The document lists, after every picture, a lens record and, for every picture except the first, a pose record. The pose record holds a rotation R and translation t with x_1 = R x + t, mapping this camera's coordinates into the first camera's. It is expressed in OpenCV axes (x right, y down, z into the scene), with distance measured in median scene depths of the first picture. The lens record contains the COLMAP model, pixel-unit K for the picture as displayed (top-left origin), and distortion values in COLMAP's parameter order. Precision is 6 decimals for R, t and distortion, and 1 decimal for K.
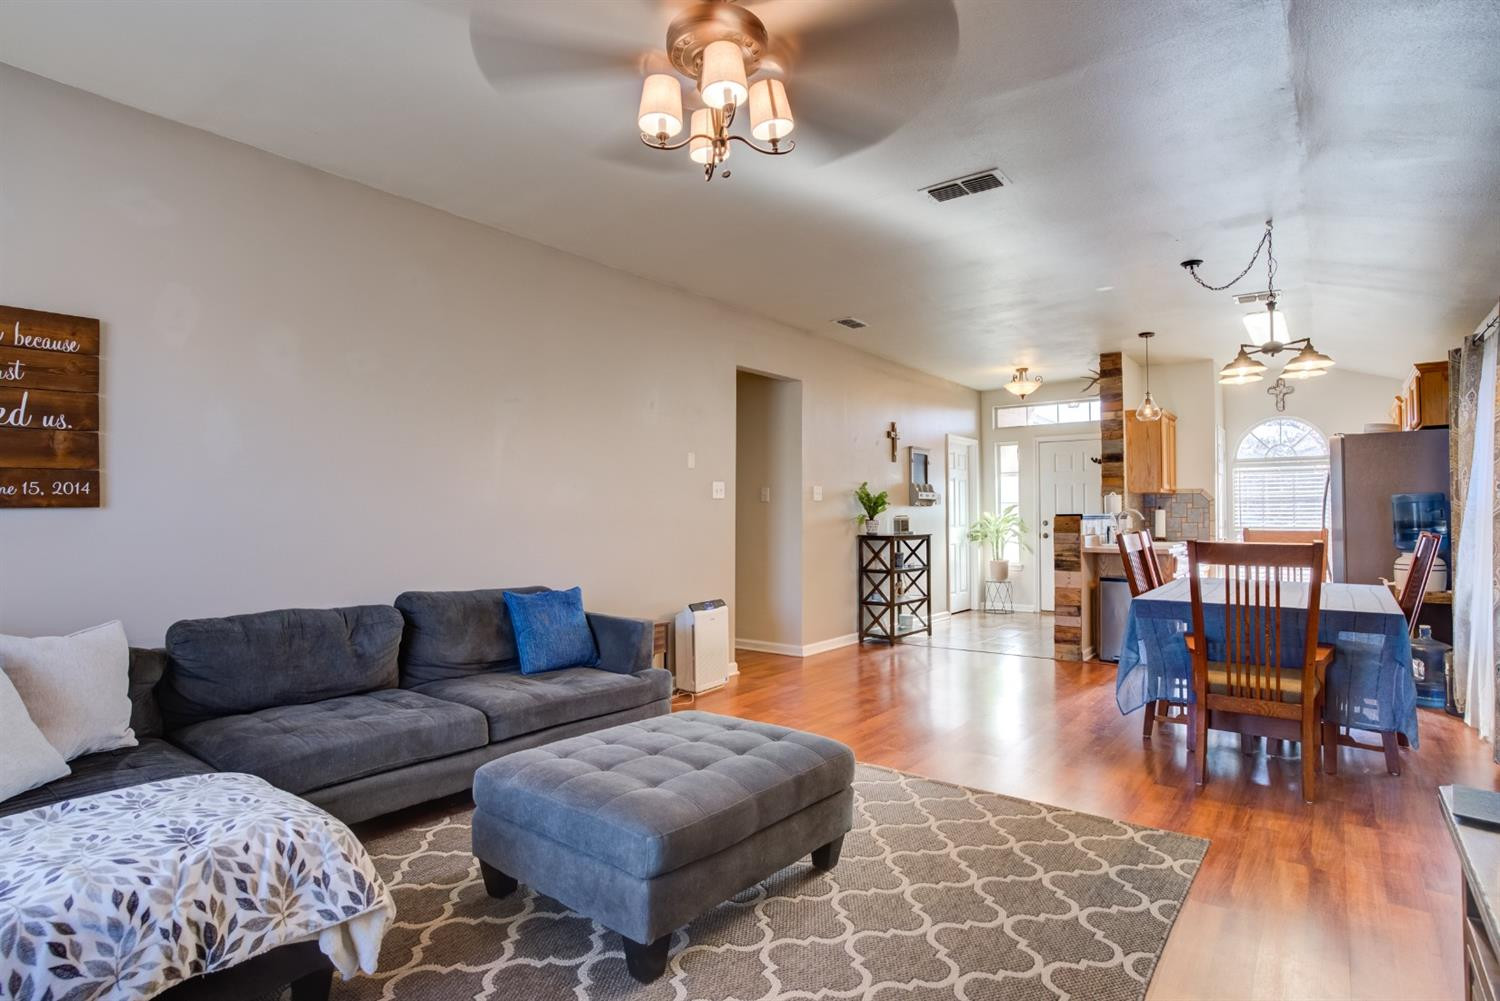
lens RADIAL K [[777.6, 0, 746.9], [0, 777.6, 499.5], [0, 0, 1]] dist [-0.073496, 0.036937]
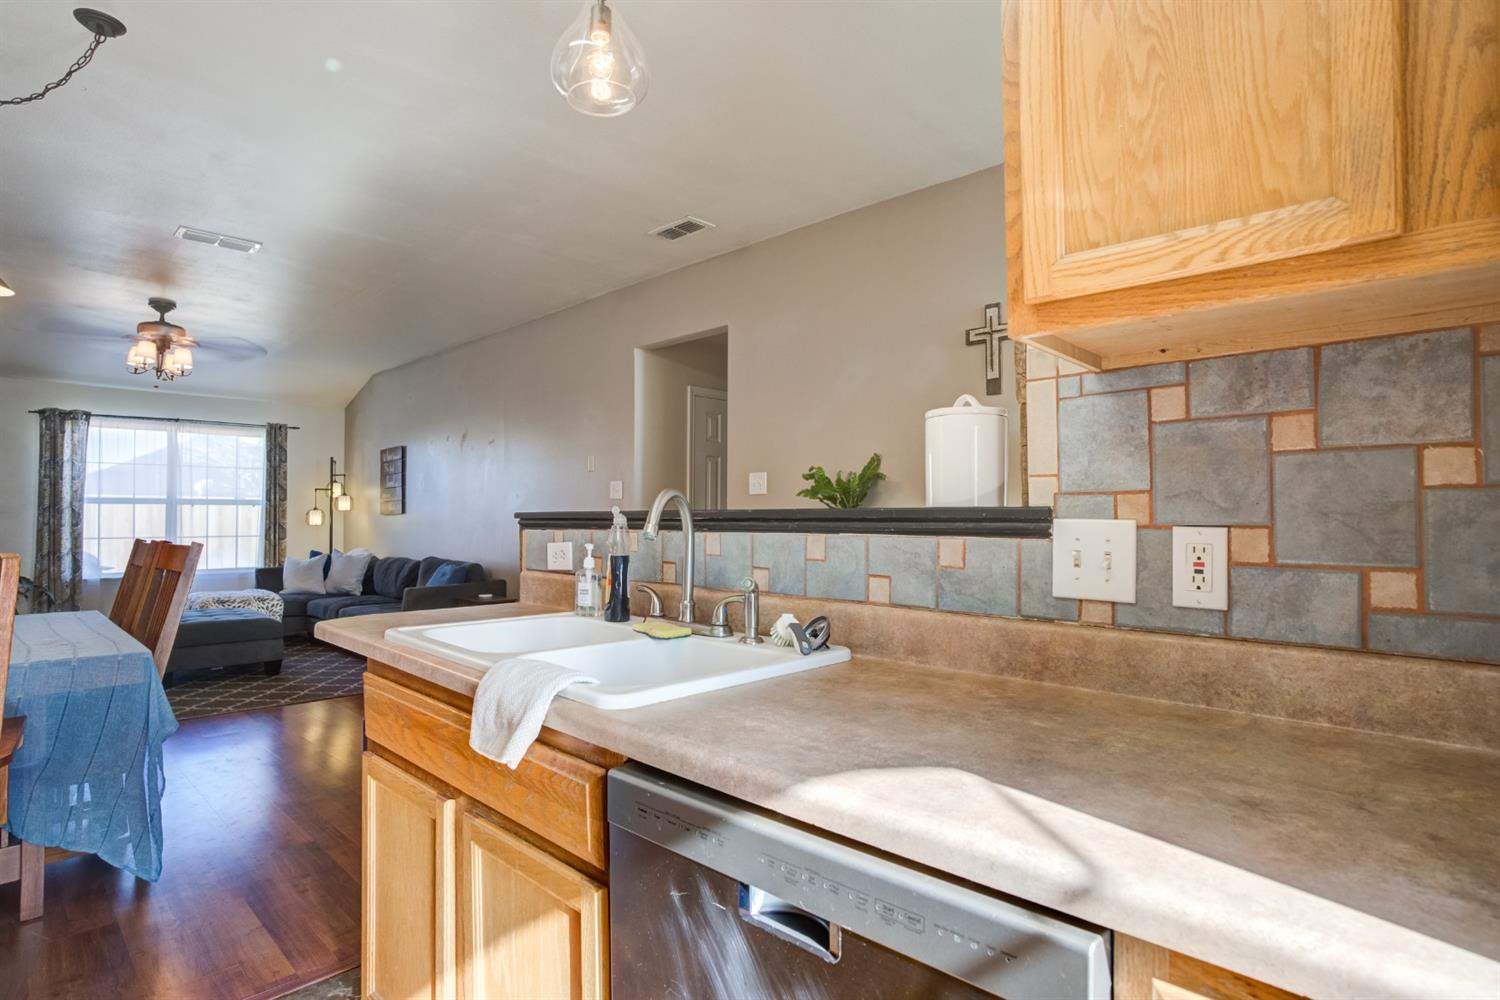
lens RADIAL K [[777.6, 0, 746.9], [0, 777.6, 499.0], [0, 0, 1]] dist [-0.073496, 0.036937]
pose [[-0.107596, -0.022978, -0.993929, 0.686748], [0.020305, 0.999474, -0.025305, 0.020485], [0.993987, -0.022904, -0.107072, 0.979925]]
